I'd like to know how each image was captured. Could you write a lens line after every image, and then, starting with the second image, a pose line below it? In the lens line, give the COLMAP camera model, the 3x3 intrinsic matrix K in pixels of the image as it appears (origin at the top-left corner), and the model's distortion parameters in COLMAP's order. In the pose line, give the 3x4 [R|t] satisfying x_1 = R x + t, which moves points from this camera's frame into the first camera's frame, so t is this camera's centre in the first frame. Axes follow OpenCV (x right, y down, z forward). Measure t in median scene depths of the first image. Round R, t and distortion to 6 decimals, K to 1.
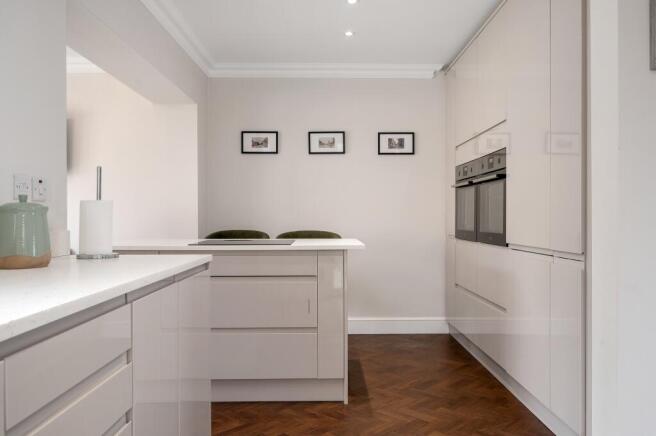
lens RADIAL K [[506.4, 0, 328.8], [0, 506.4, 217.7], [0, 0, 1]] dist [-0.005920, -0.001016]
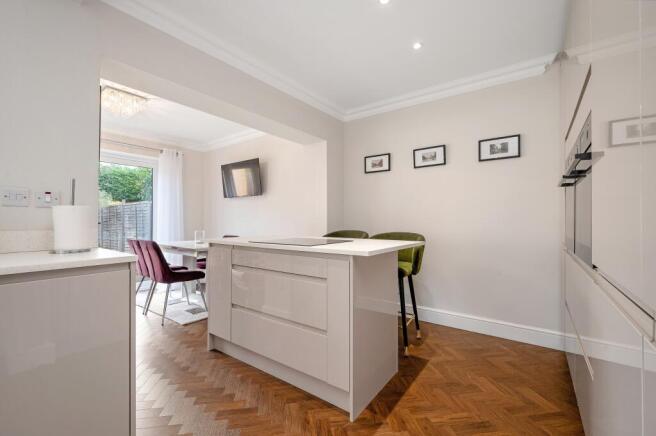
lens RADIAL K [[275.4, 0, 331.4], [0, 275.4, 217.9], [0, 0, 1]] dist [-0.002837, 0.000206]
pose [[0.800499, -0.004496, -0.599317, 0.195820], [-0.004855, 0.999890, -0.013985, 0.002112], [0.599314, 0.014105, 0.800390, 0.361516]]
